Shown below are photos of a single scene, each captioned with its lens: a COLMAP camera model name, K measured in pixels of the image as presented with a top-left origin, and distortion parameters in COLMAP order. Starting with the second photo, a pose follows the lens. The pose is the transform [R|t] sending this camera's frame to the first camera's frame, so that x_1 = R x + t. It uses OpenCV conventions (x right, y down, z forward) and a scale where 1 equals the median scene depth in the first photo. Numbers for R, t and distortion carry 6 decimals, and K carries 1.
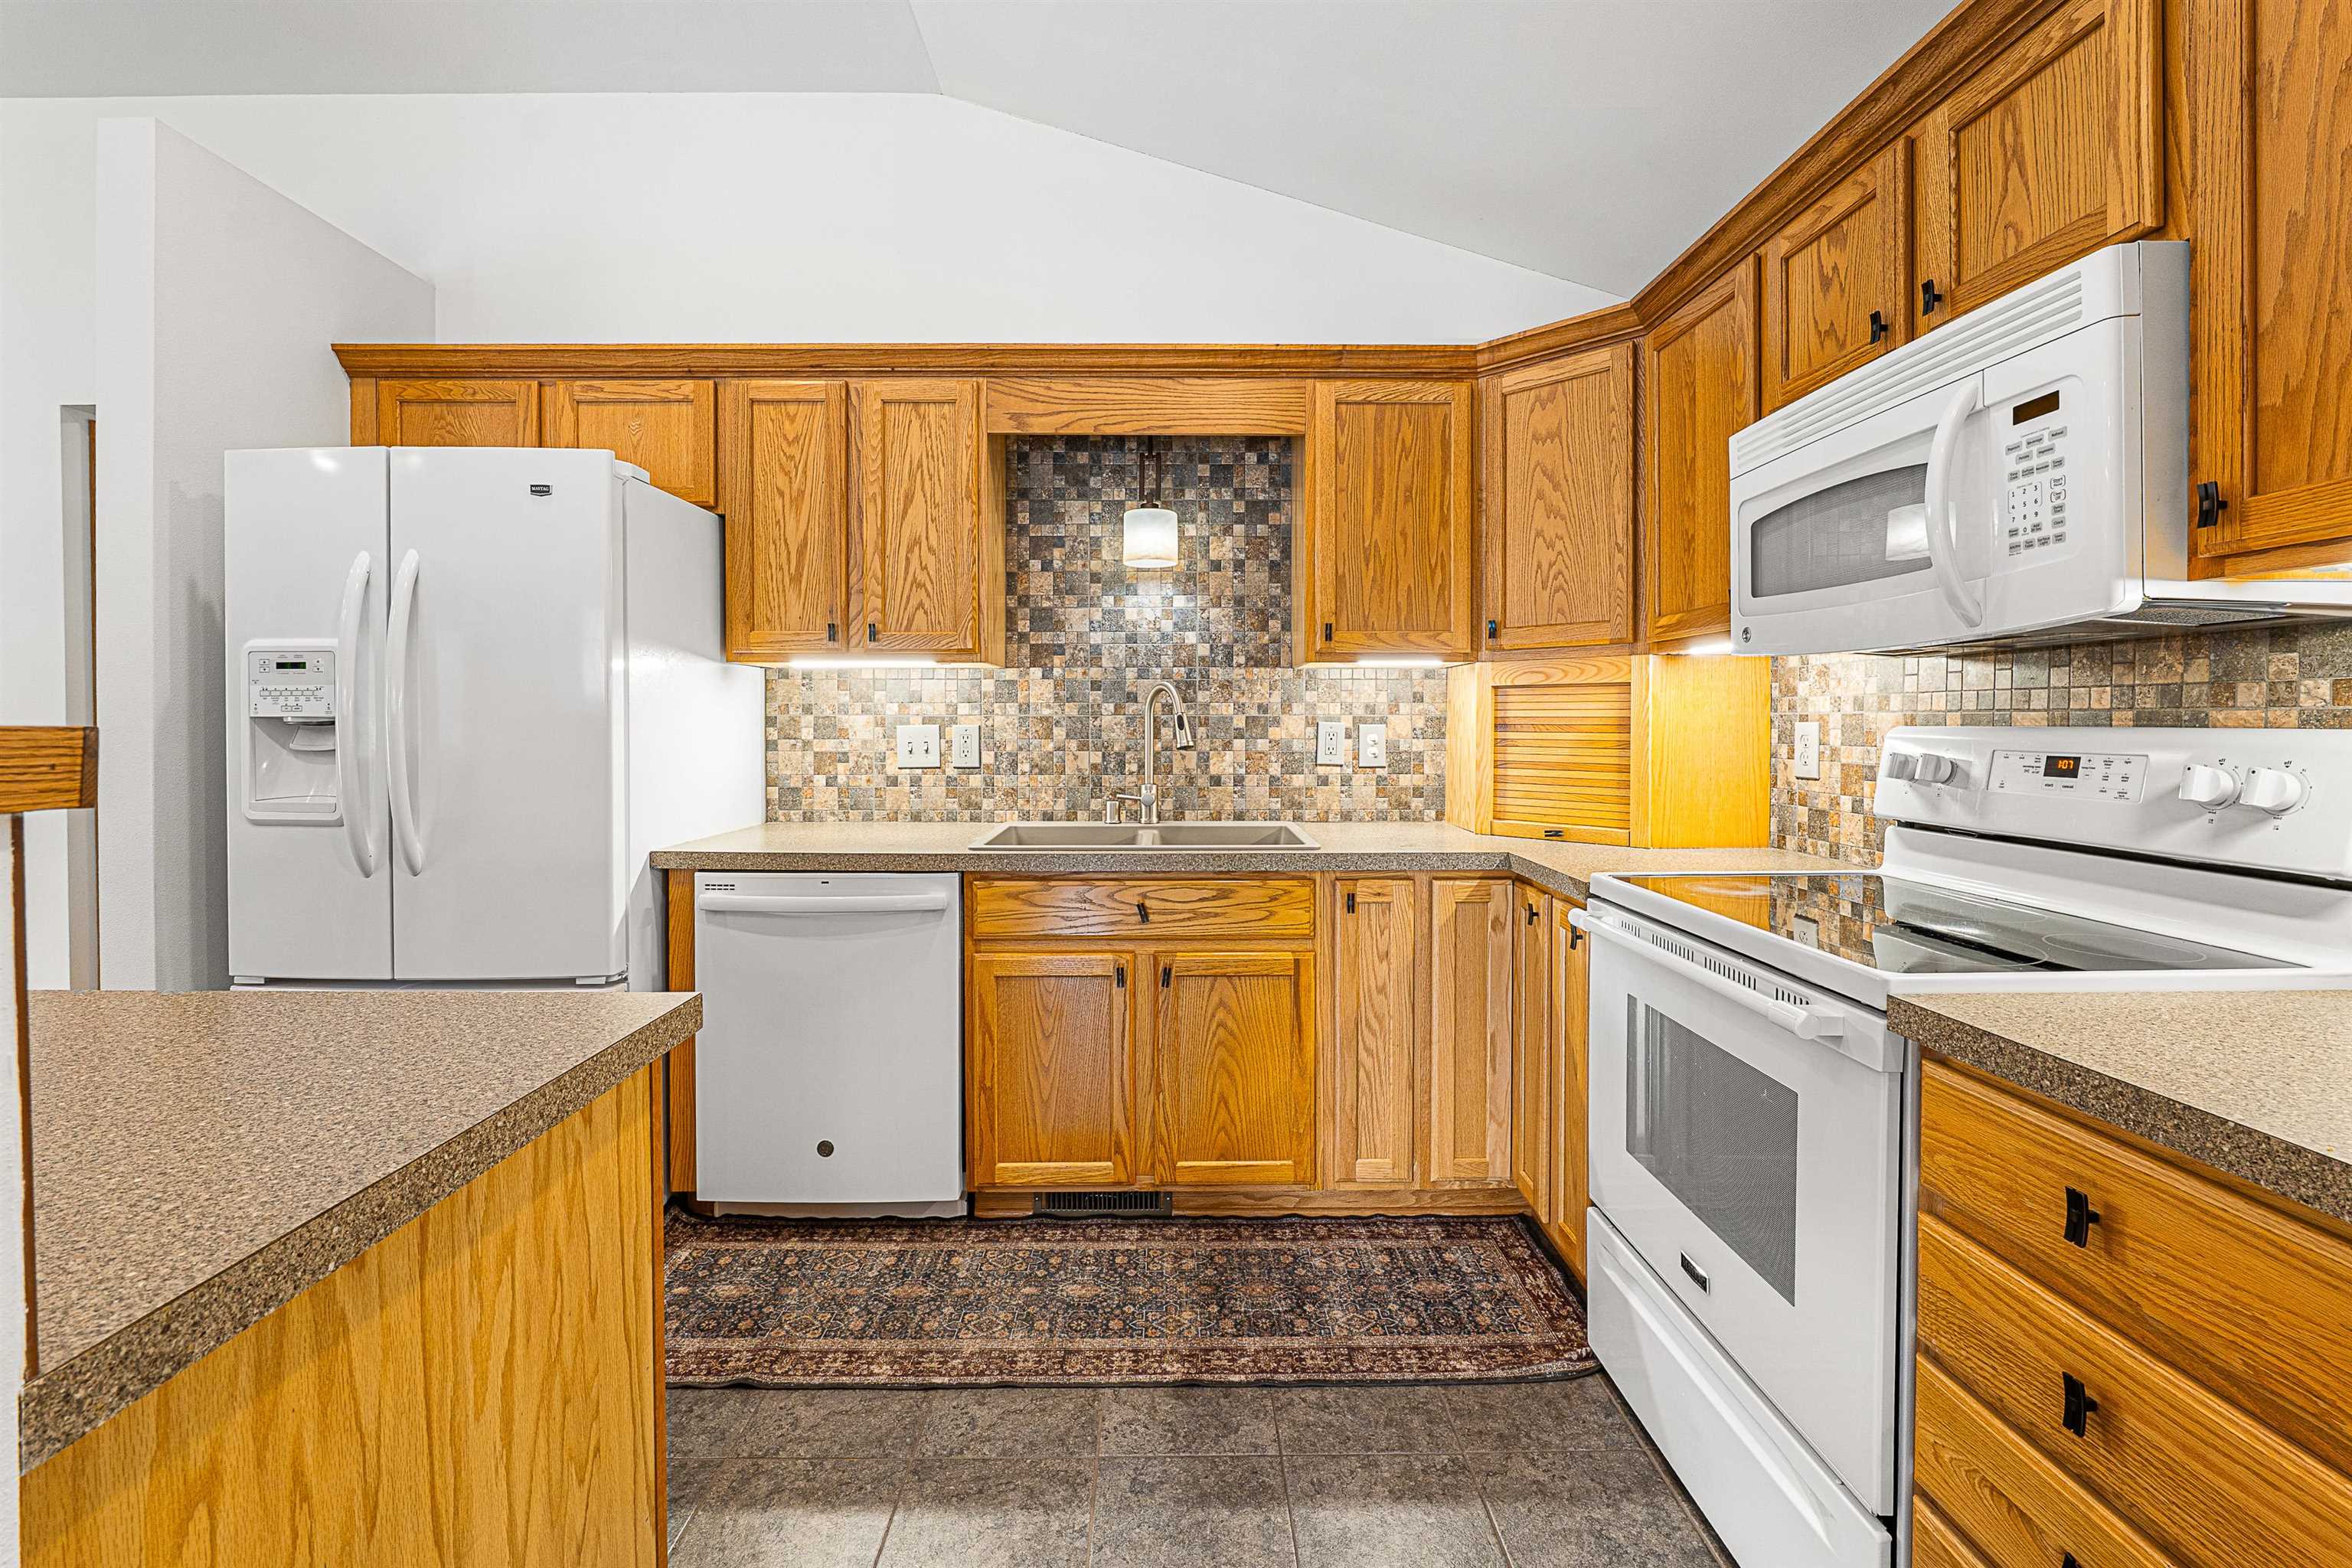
lens RADIAL K [[976.5, 0, 1173.8], [0, 976.5, 731.7], [0, 0, 1]] dist [-0.012381, 0.000112]
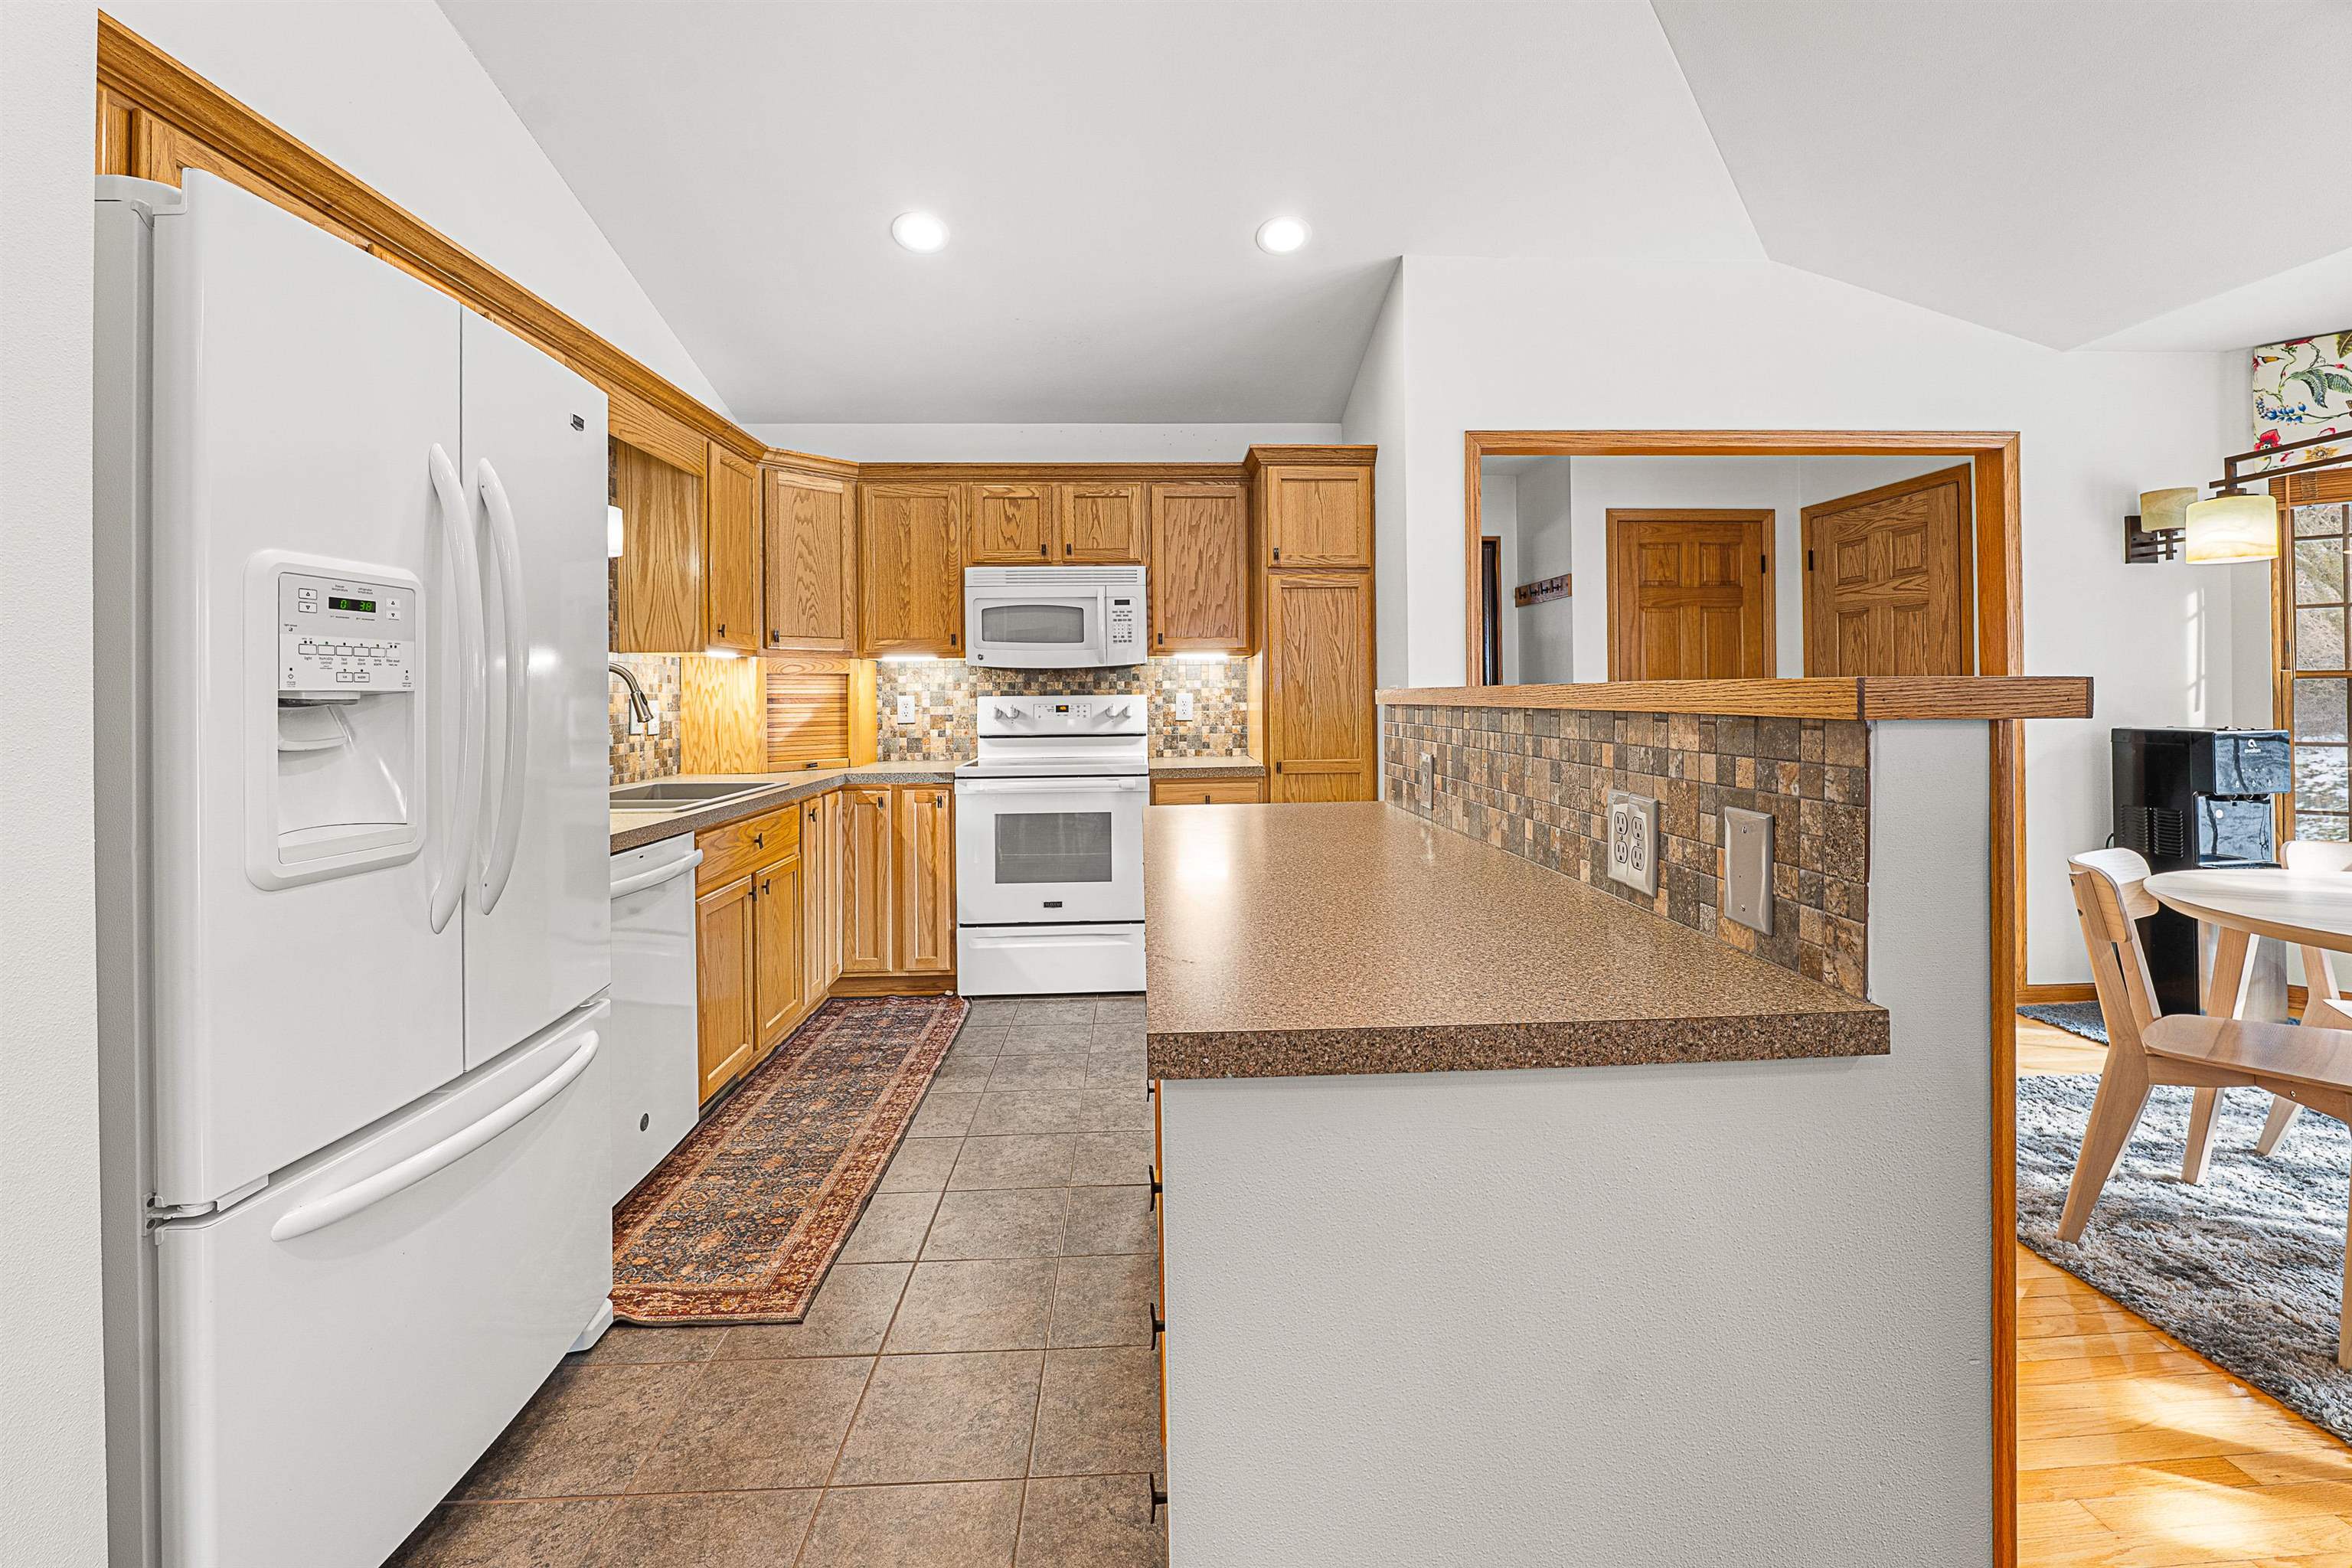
lens RADIAL K [[986.8, 0, 1193.1], [0, 986.8, 689.9], [0, 0, 1]] dist [-0.013719, 0.000318]
pose [[-0.035373, 0.003731, 0.999367, -1.518658], [0.021833, 0.999757, -0.002960, -0.003157], [-0.999136, 0.021715, -0.035446, 0.501408]]
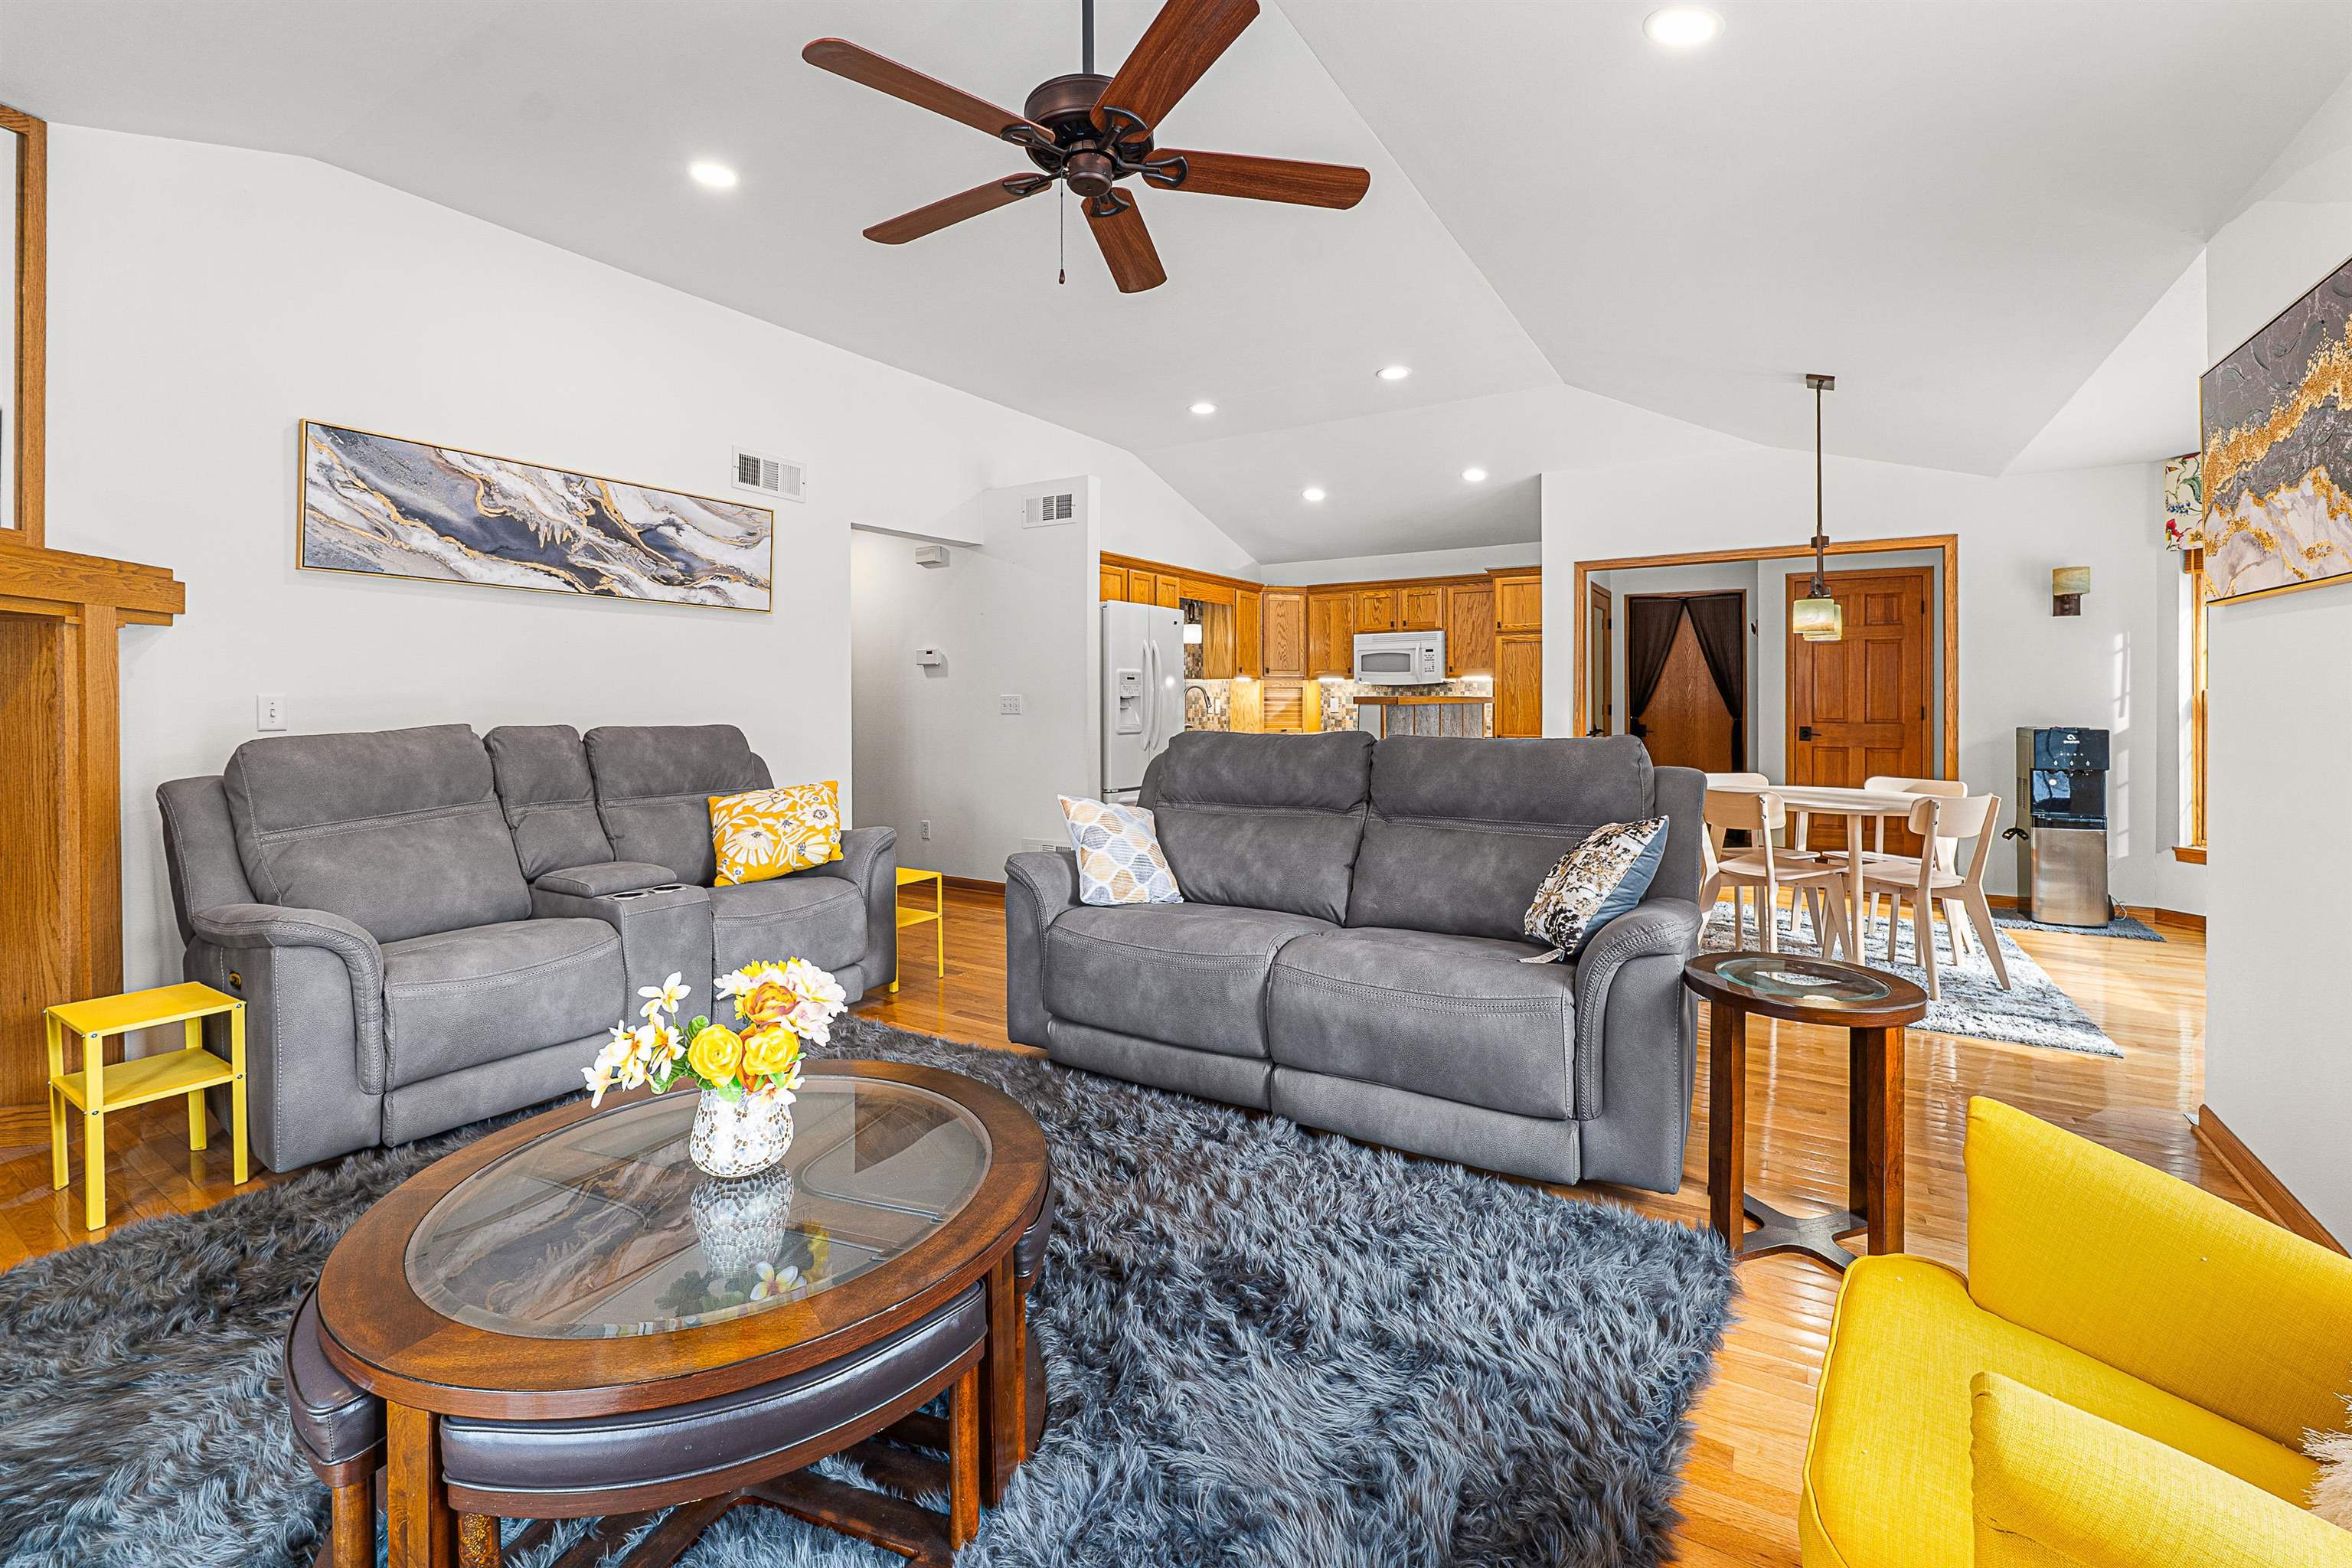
lens RADIAL K [[986.8, 0, 1193.1], [0, 986.8, 689.9], [0, 0, 1]] dist [-0.013719, 0.000318]
pose [[0.536413, 0.006114, 0.843933, -3.261412], [0.011195, 0.999834, -0.014358, 0.007837], [-0.843881, 0.017150, 0.536256, -0.722174]]
